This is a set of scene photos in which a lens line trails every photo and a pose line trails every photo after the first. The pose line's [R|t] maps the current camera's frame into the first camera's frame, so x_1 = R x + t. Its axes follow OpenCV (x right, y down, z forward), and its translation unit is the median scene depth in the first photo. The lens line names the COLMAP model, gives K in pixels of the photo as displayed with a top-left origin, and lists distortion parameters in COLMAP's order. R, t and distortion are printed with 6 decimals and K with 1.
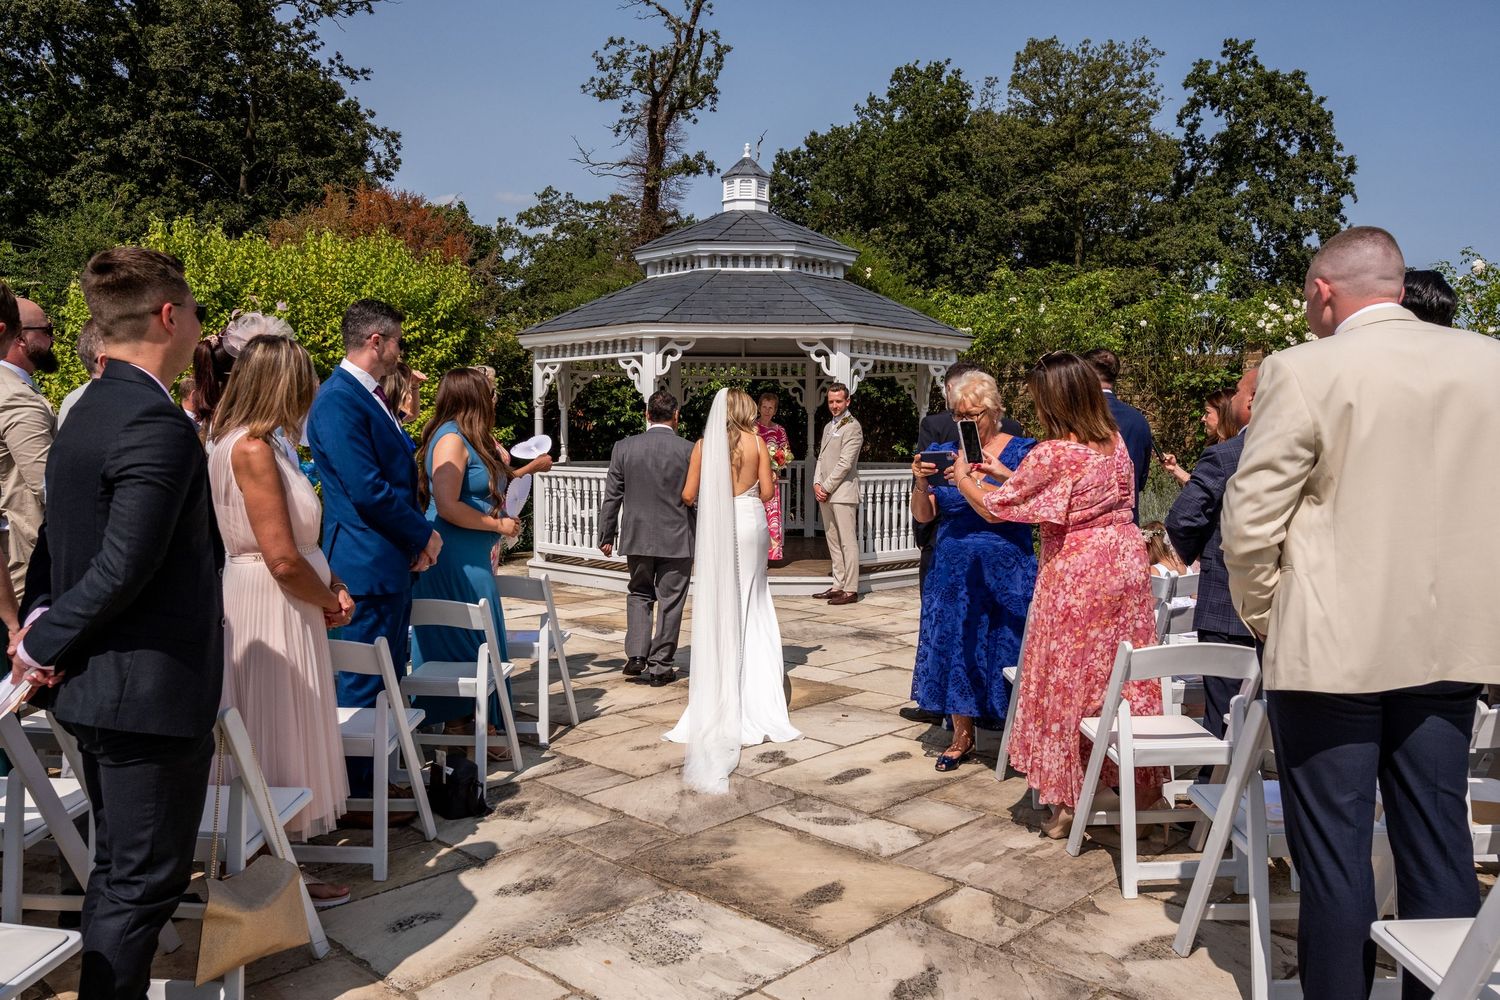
lens RADIAL K [[1180.1, 0, 746.5], [0, 1180.1, 455.0], [0, 0, 1]] dist [0.001851, 0.003123]
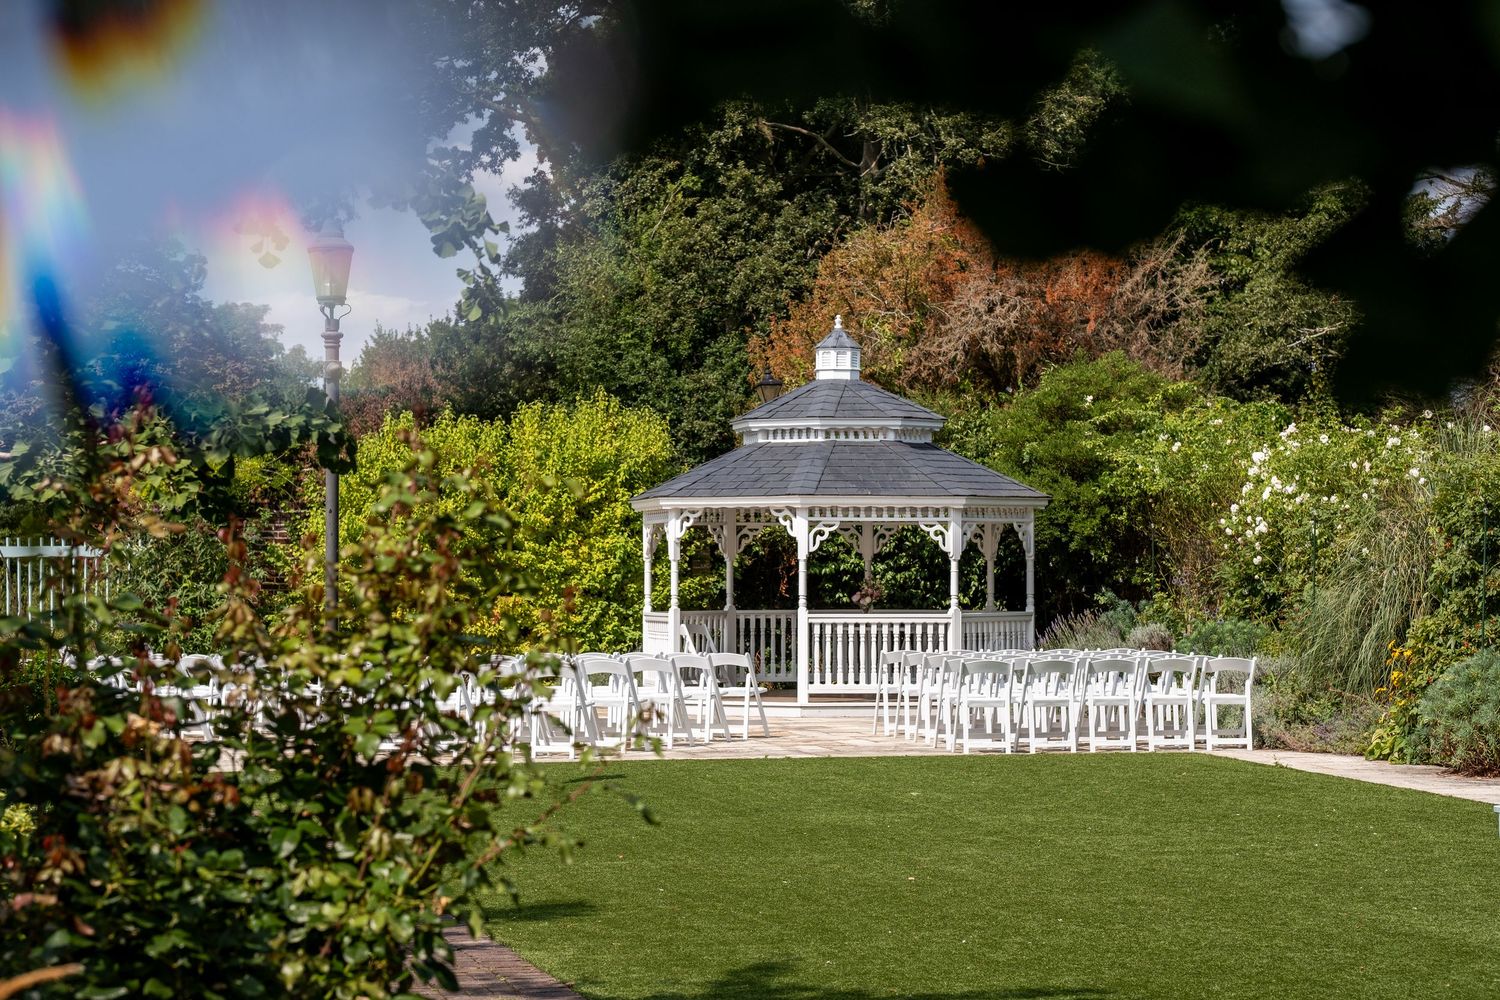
lens RADIAL K [[3683.1, 0, 750.0], [0, 3683.1, 500.0], [0, 0, 1]] dist [0.019731, -0.080171]
pose [[0.826562, -0.018629, -0.562538, 0.511210], [-0.001588, 0.999371, -0.035429, 0.007087], [0.562844, 0.030178, 0.826012, -0.509987]]
